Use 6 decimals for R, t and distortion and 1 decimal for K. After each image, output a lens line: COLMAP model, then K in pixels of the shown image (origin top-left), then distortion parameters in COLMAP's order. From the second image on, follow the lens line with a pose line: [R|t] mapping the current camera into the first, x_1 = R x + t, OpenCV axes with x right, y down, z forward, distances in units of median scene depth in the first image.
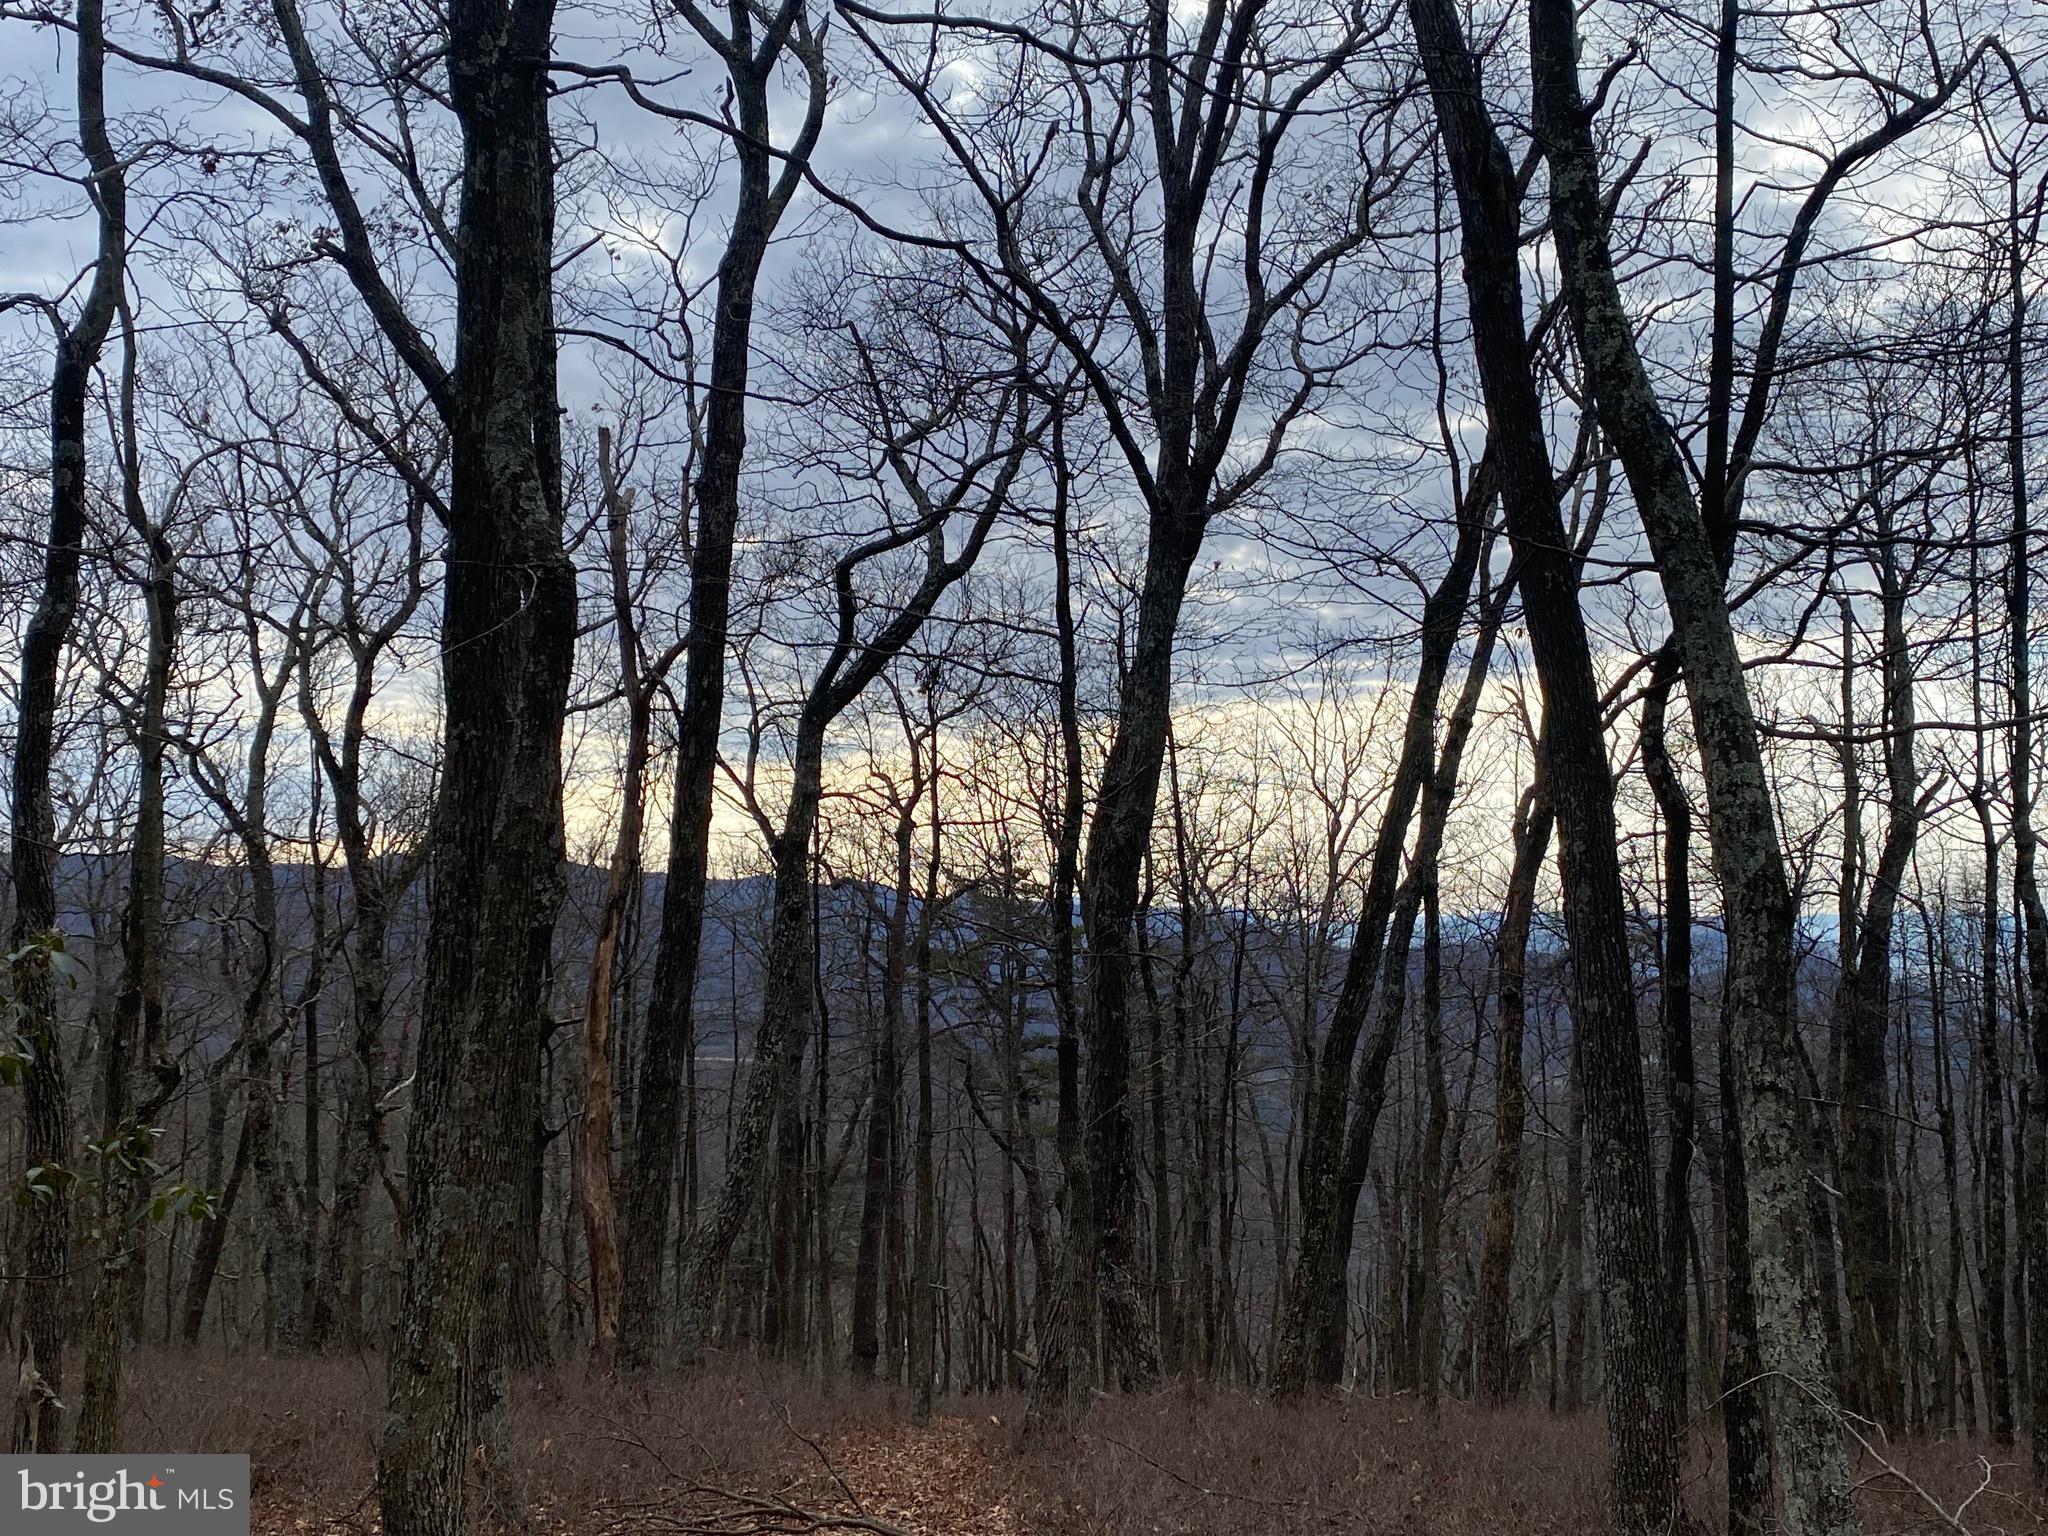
lens RADIAL K [[2135.9, 0, 1000.6], [0, 2135.9, 761.9], [0, 0, 1]] dist [0.096954, -0.290762]
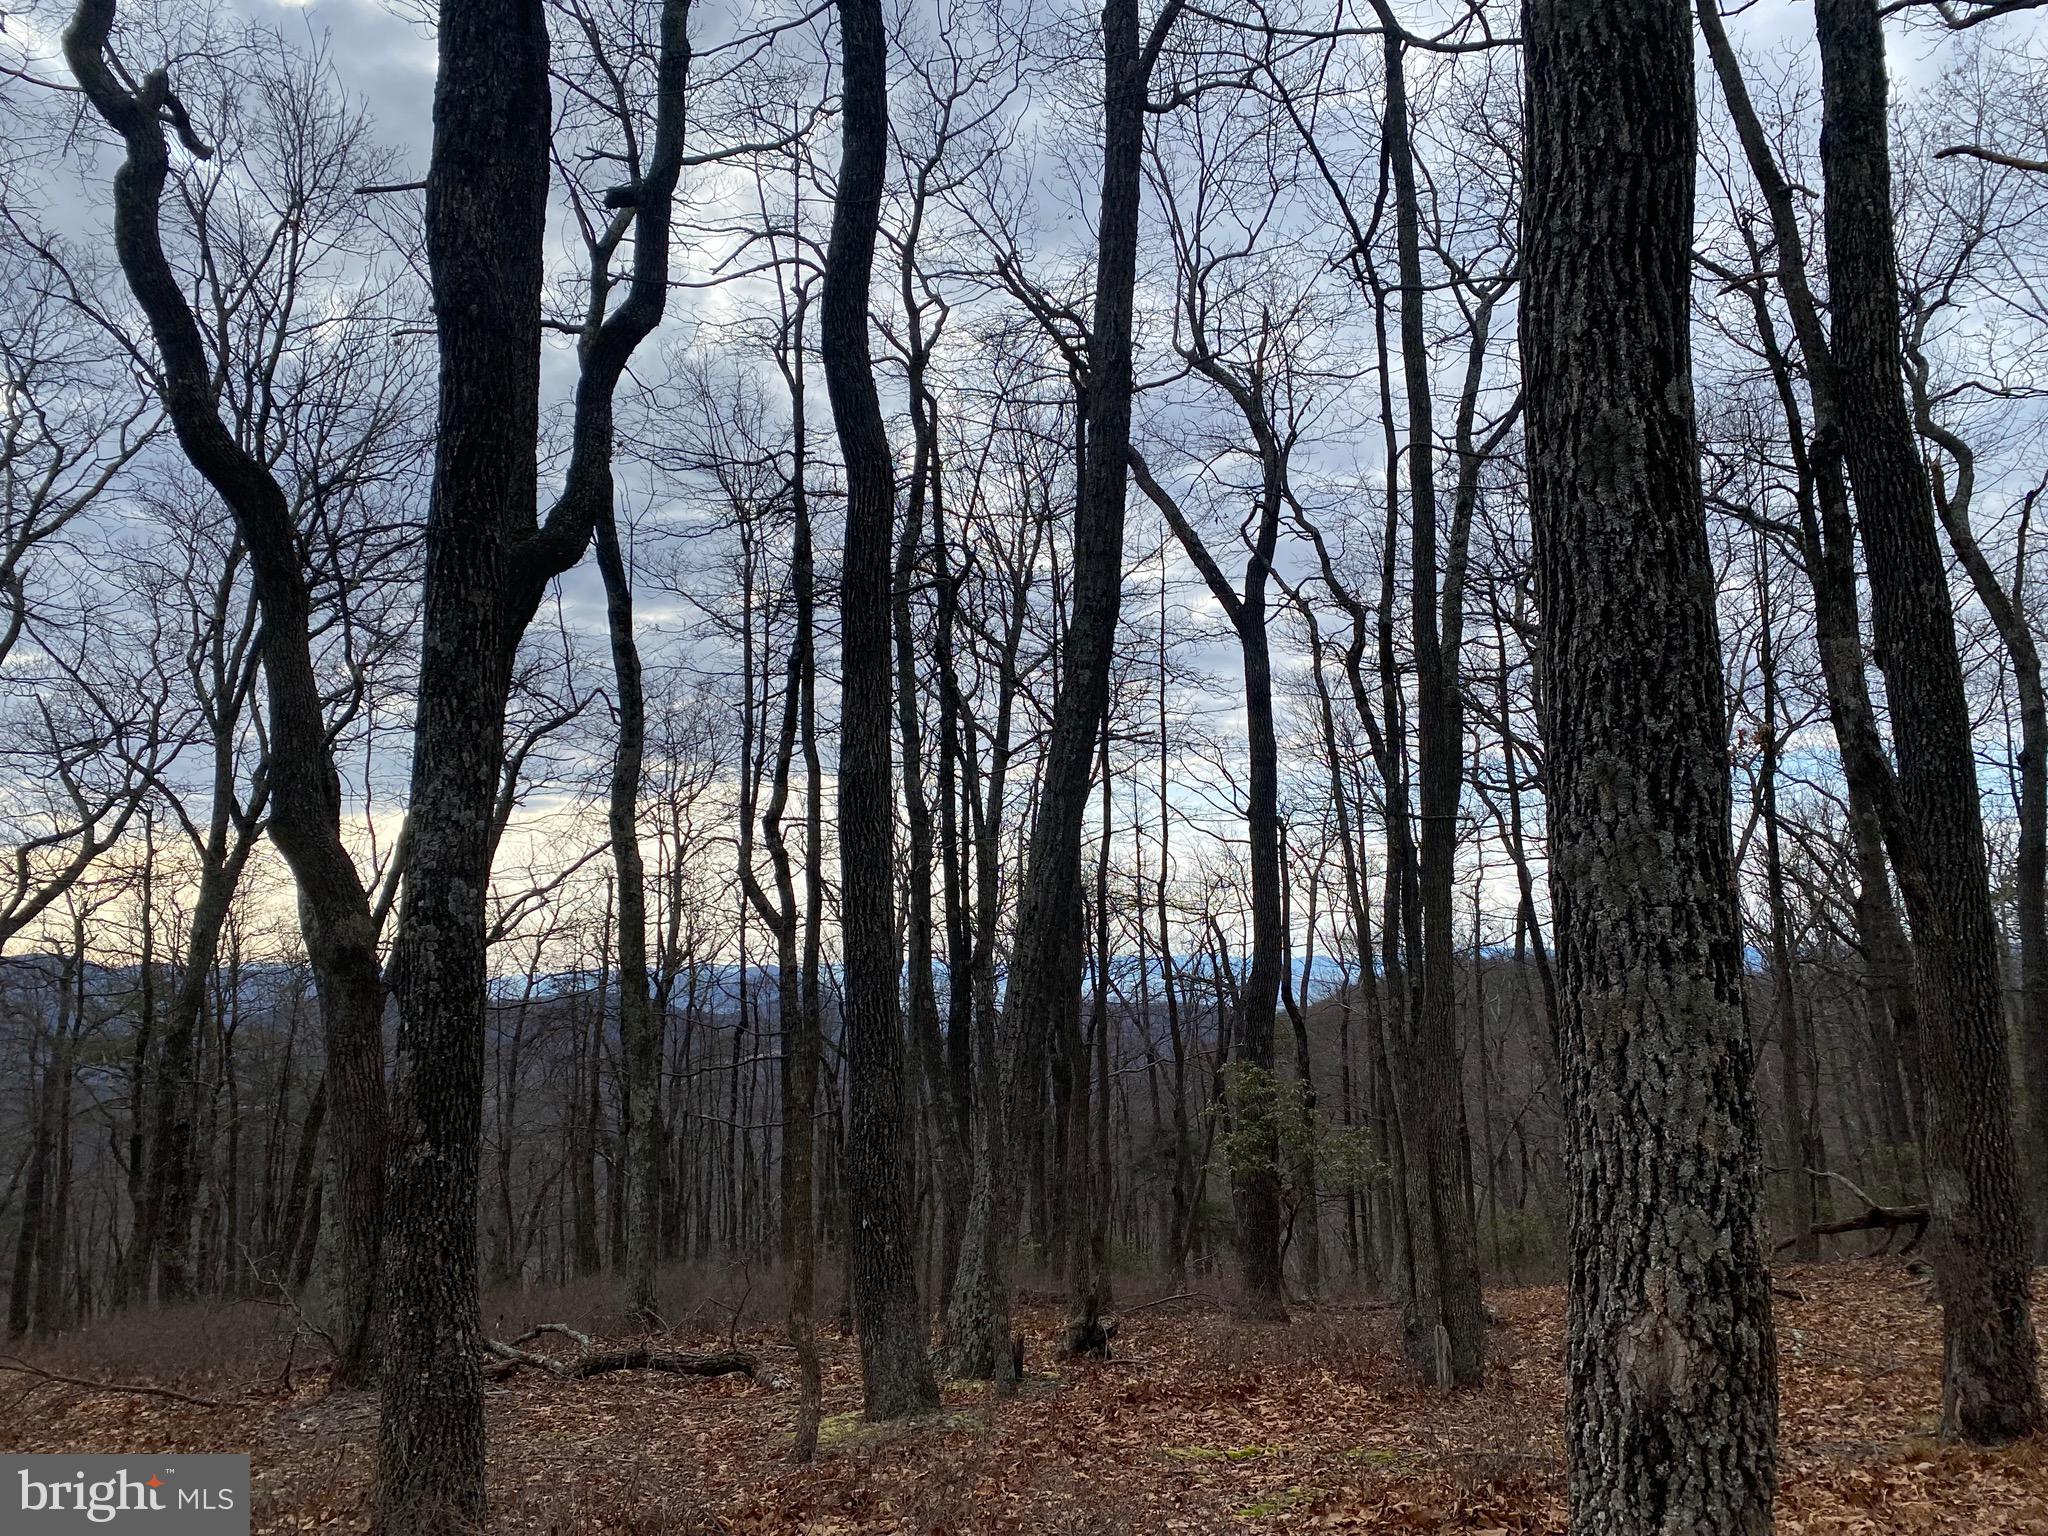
lens RADIAL K [[1516.5, 0, 1024.8], [0, 1516.5, 765.0], [0, 0, 1]] dist [-0.001562, -0.005660]
pose [[0.874493, 0.036933, 0.483630, 0.069928], [-0.012920, 0.998517, -0.052890, -0.190298], [-0.484866, 0.040003, 0.873673, -0.802953]]
